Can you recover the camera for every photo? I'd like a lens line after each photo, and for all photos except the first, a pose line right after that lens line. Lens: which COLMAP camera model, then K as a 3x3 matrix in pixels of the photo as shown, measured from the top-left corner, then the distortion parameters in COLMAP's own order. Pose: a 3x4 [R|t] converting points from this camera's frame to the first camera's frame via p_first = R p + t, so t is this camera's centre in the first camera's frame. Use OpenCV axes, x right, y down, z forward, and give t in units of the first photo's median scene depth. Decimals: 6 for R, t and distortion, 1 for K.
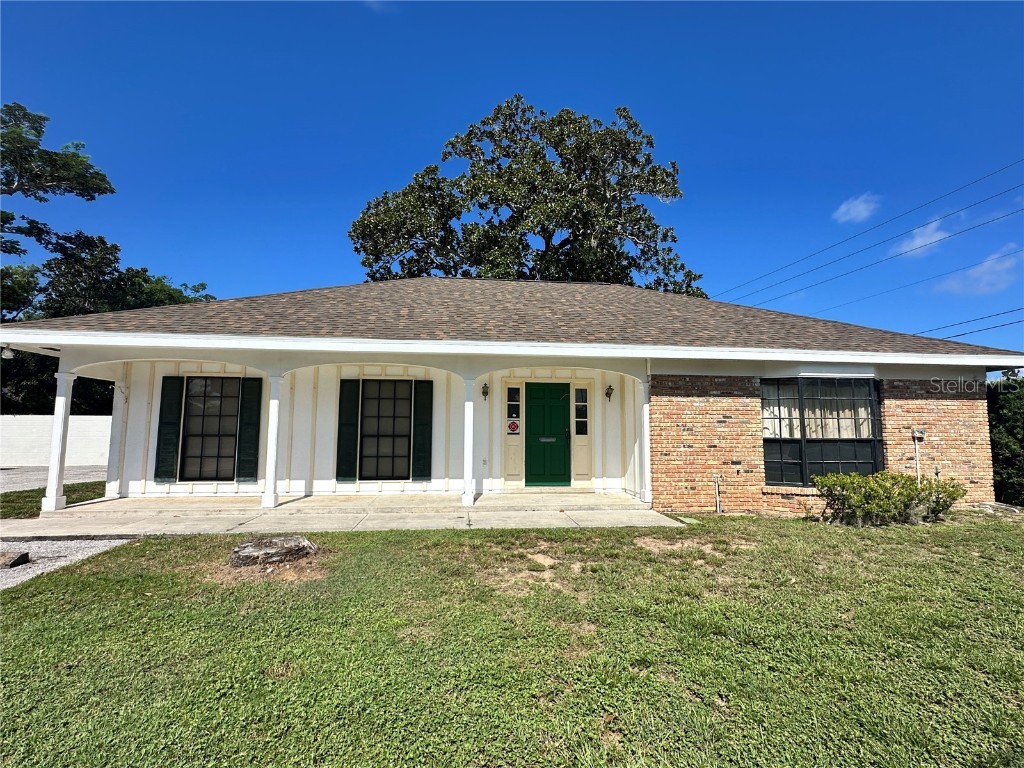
lens RADIAL K [[479.0, 0, 513.2], [0, 479.0, 385.4], [0, 0, 1]] dist [-0.007316, 0.002308]
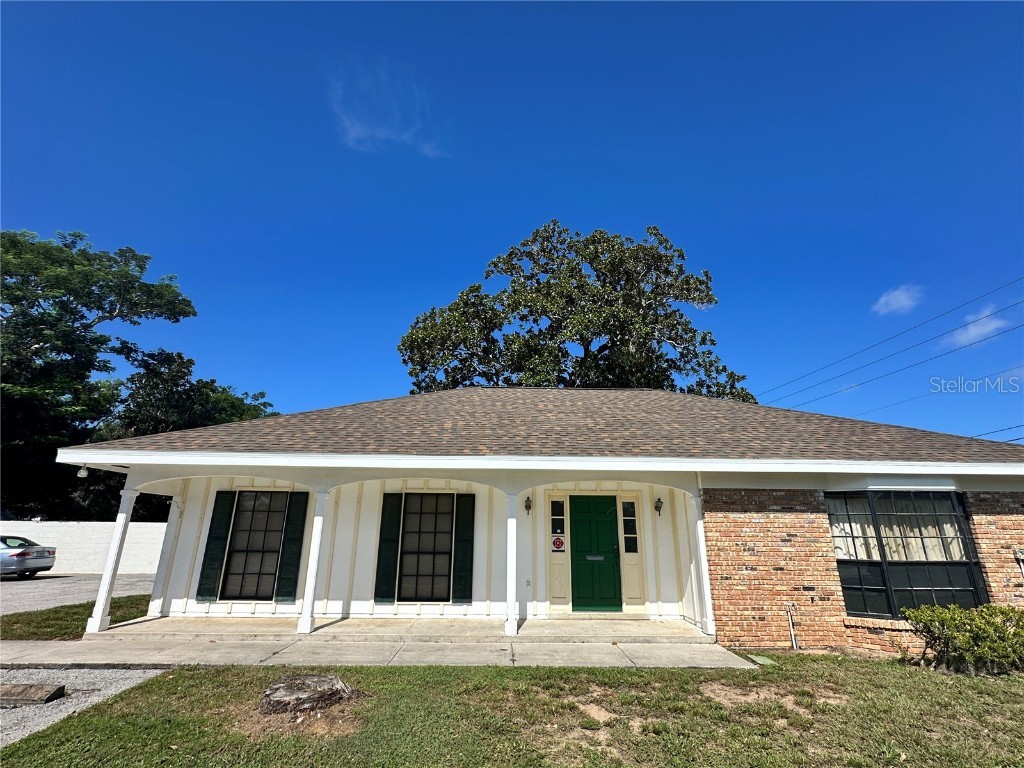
lens RADIAL K [[479.0, 0, 511.7], [0, 479.0, 383.1], [0, 0, 1]] dist [-0.007316, 0.002308]
pose [[0.996079, -0.022031, -0.085684, -0.003238], [0.003733, 0.978103, -0.208090, -0.029132], [0.088392, 0.206954, 0.974349, -0.001073]]
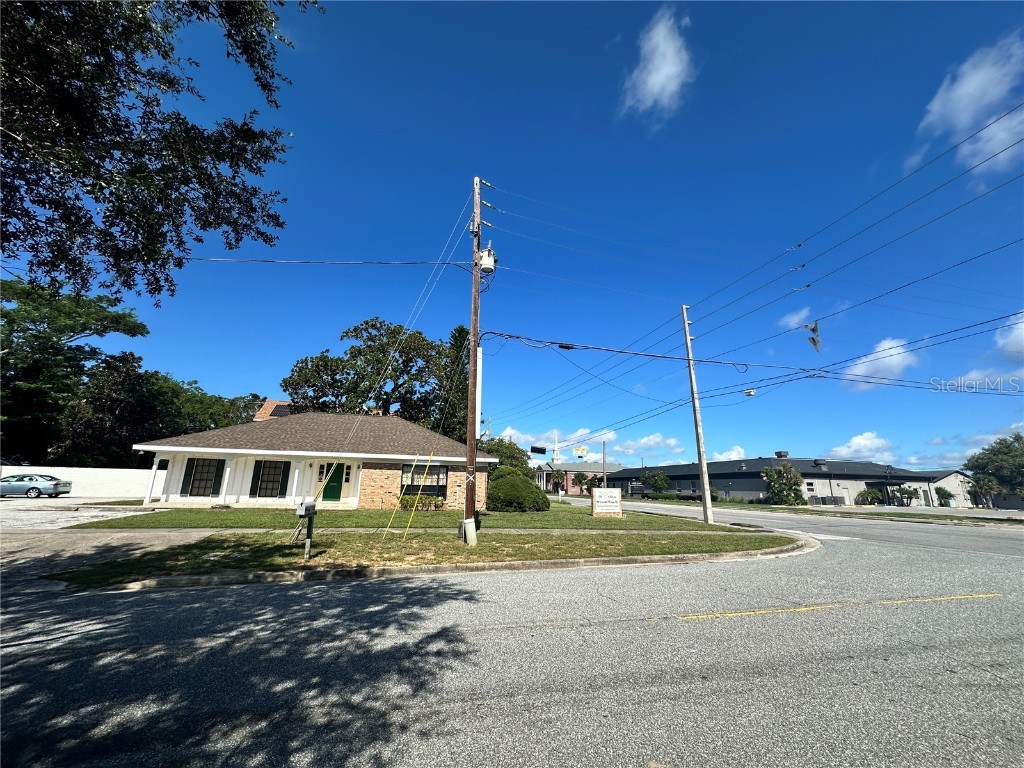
lens RADIAL K [[419.1, 0, 520.4], [0, 419.1, 382.4], [0, 0, 1]] dist [-0.000984, -0.000795]
pose [[0.992858, 0.044762, 0.110583, 0.908770], [-0.028236, 0.988774, -0.146724, -0.151770], [-0.115910, 0.142553, 0.982977, -1.696127]]
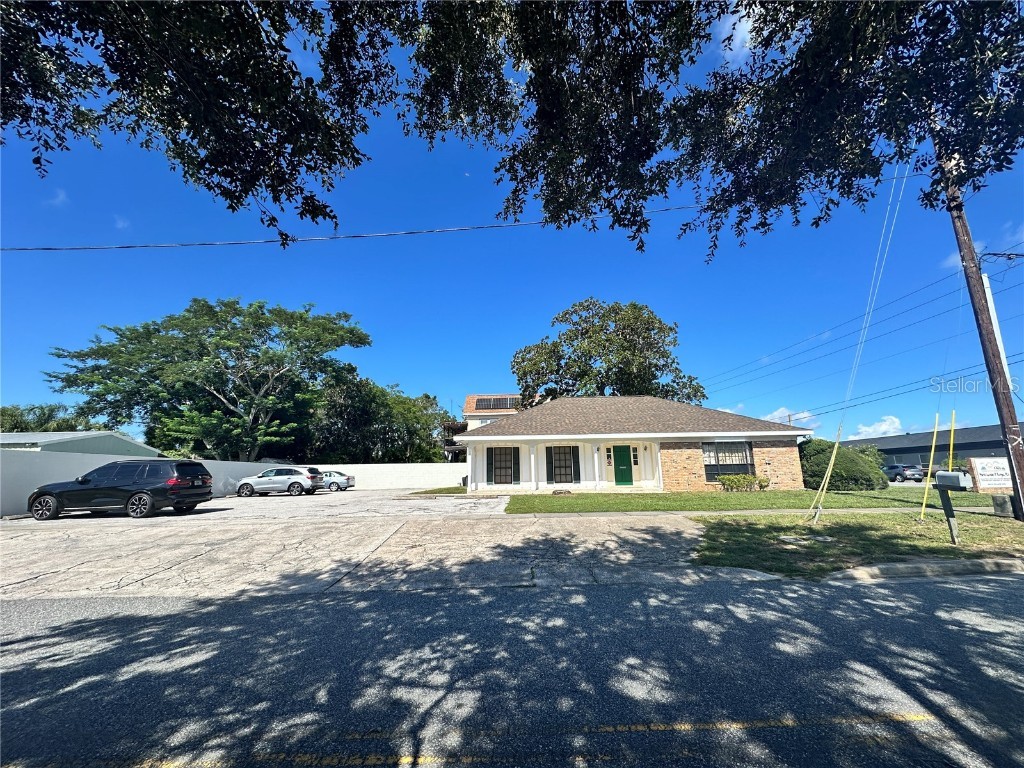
lens RADIAL K [[419.1, 0, 508.9], [0, 419.1, 381.6], [0, 0, 1]] dist [-0.000984, -0.000795]
pose [[0.989579, -0.049333, -0.135278, -0.228799], [0.032517, 0.991773, -0.123811, -0.095270], [0.140273, 0.118122, 0.983042, -1.512375]]
